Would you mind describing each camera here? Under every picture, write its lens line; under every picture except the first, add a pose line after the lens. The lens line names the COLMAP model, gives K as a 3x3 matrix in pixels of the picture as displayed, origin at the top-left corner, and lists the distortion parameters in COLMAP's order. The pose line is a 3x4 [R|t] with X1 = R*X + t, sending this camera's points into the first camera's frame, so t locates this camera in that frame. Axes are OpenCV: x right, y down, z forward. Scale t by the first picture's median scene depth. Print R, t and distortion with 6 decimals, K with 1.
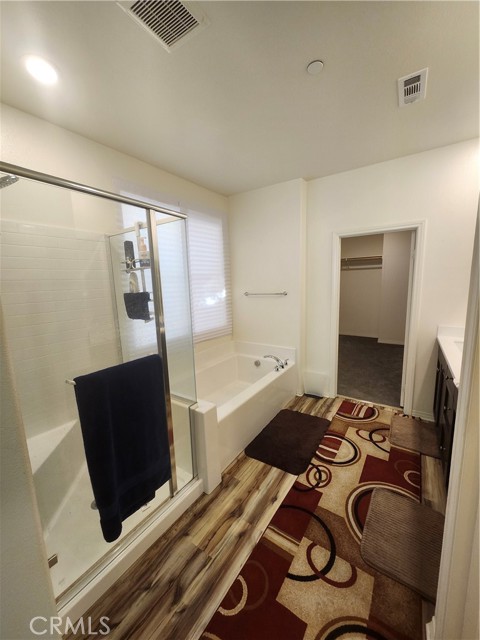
lens RADIAL K [[248.4, 0, 241.2], [0, 248.4, 319.8], [0, 0, 1]] dist [-0.004101, -0.000036]
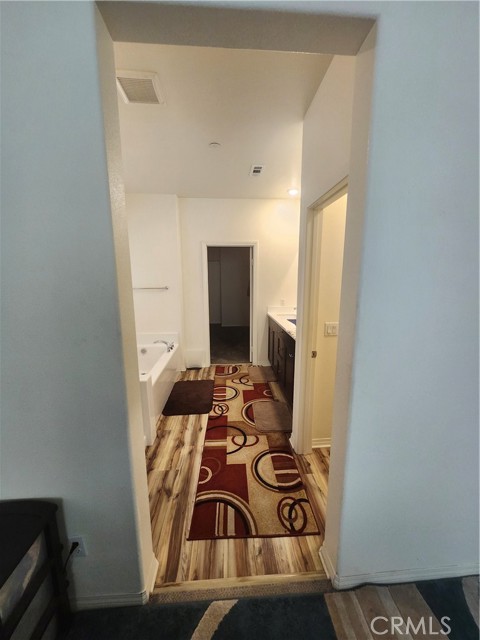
lens RADIAL K [[248.4, 0, 241.2], [0, 248.4, 319.8], [0, 0, 1]] dist [-0.004101, -0.000036]
pose [[0.791220, -0.078442, 0.606480, -0.366180], [0.072728, 0.996771, 0.034040, 0.043020], [-0.607192, 0.017175, 0.794370, -0.217499]]
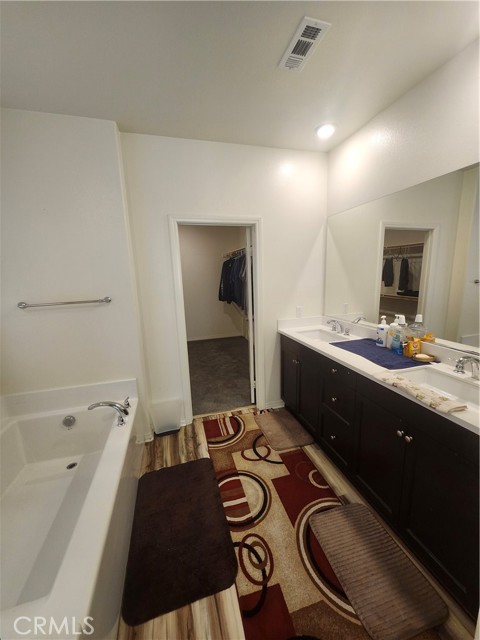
lens RADIAL K [[248.4, 0, 241.2], [0, 248.4, 319.8], [0, 0, 1]] dist [-0.004101, -0.000036]
pose [[0.642281, -0.132094, 0.755001, -0.121906], [0.129375, 0.989587, 0.063077, -0.067034], [-0.755472, 0.057165, 0.652683, 0.430647]]
